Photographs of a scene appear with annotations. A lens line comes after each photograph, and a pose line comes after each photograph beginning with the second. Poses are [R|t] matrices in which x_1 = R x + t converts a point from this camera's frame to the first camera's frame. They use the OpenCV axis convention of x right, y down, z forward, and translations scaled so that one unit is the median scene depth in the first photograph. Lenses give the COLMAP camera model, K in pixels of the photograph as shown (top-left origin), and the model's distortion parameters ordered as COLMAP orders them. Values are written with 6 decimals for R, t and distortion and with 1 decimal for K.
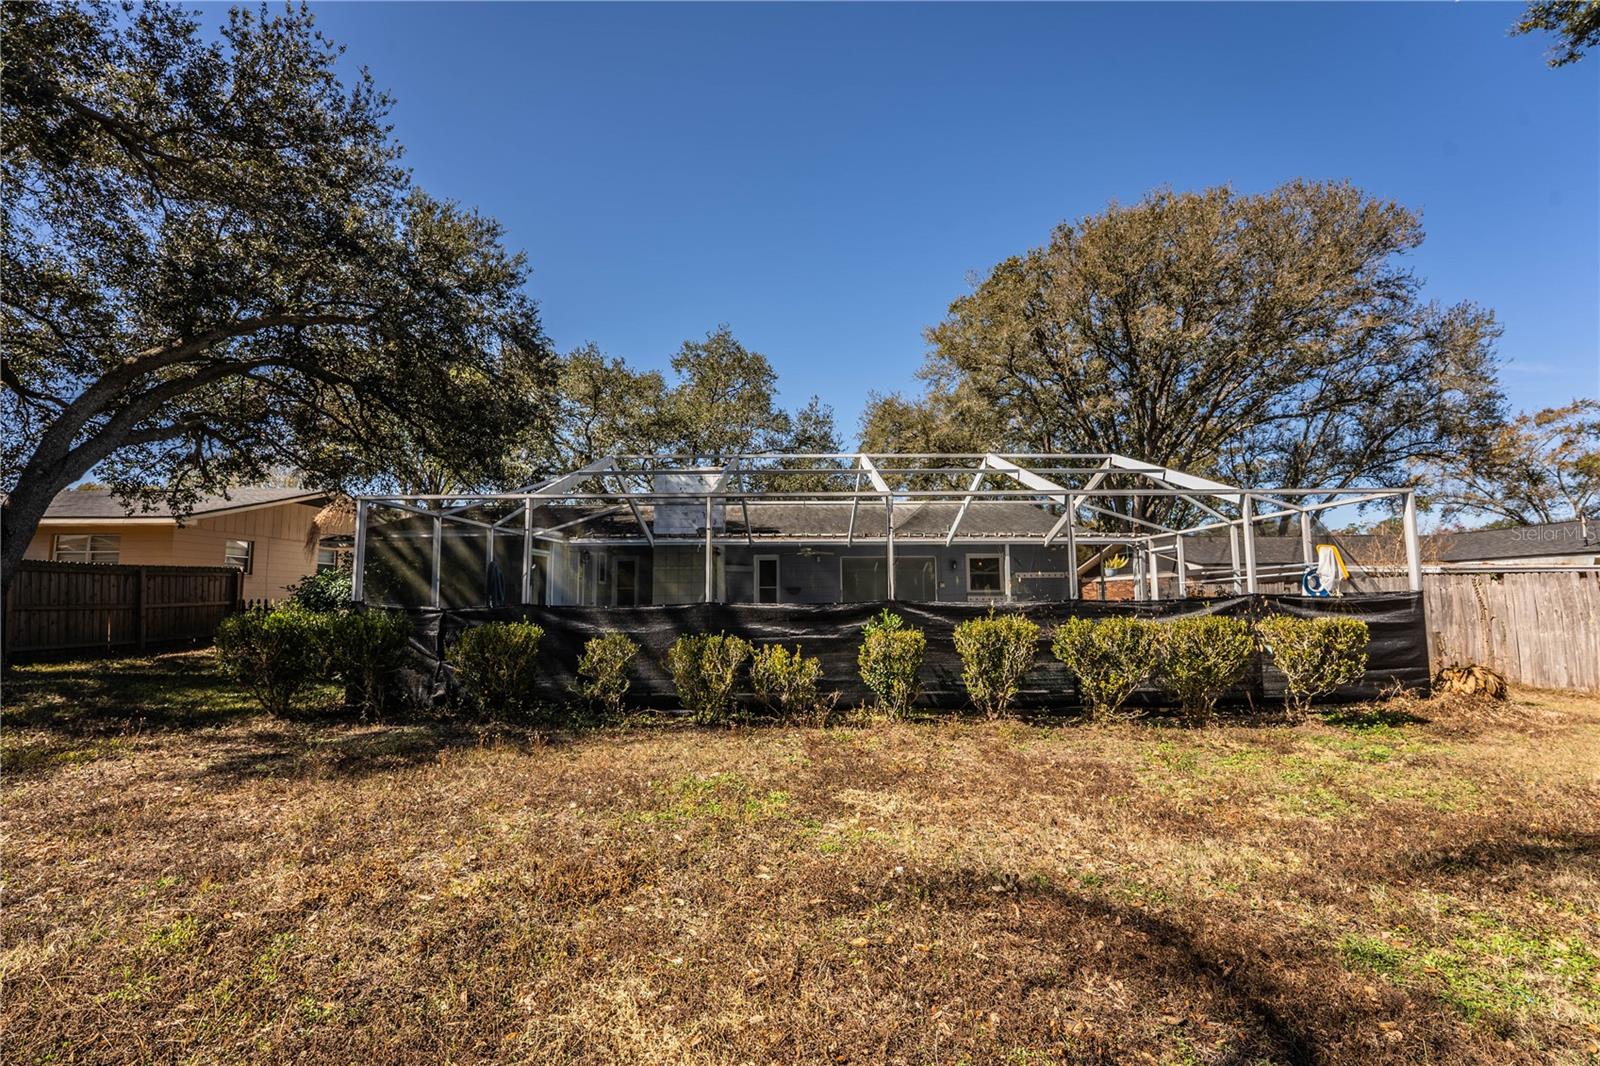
lens RADIAL K [[652.1, 0, 800.0], [0, 652.1, 533.0], [0, 0, 1]] dist [-0.023699, -0.000058]
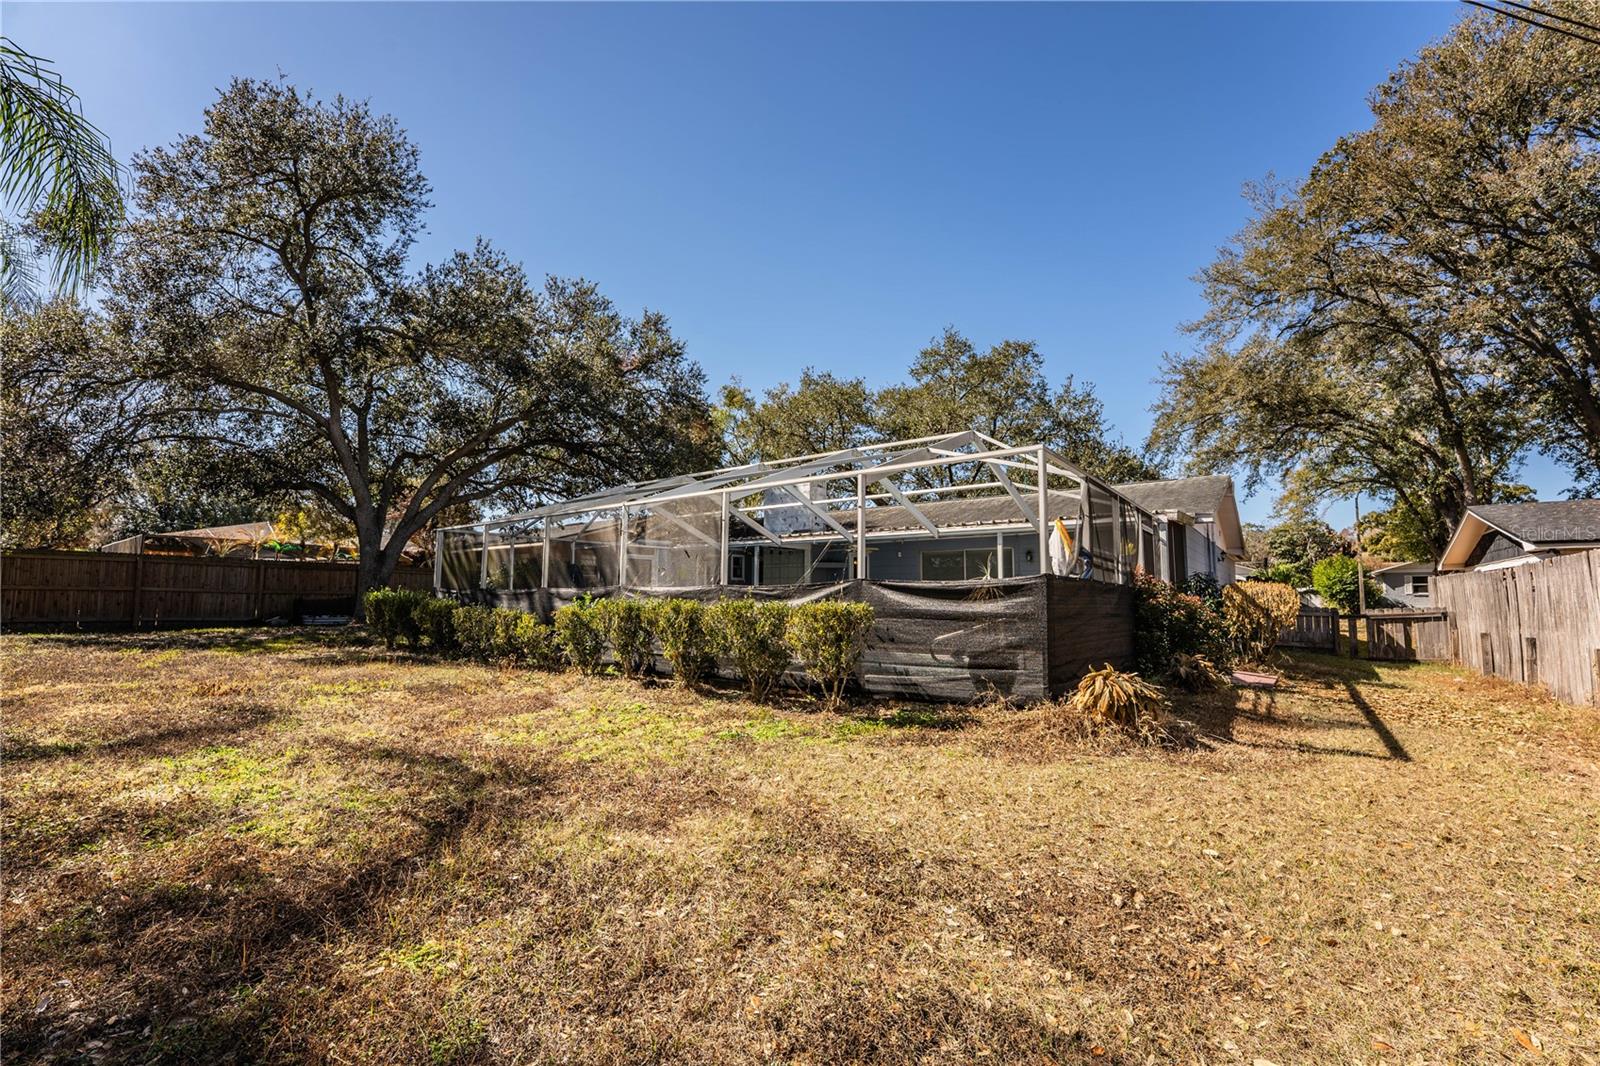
lens RADIAL K [[652.1, 0, 800.0], [0, 652.1, 533.0], [0, 0, 1]] dist [-0.023699, -0.000058]
pose [[0.814096, -0.054569, -0.578161, 0.693856], [0.056936, 0.998279, -0.014052, 0.015953], [0.577932, -0.021479, 0.815802, 0.042253]]
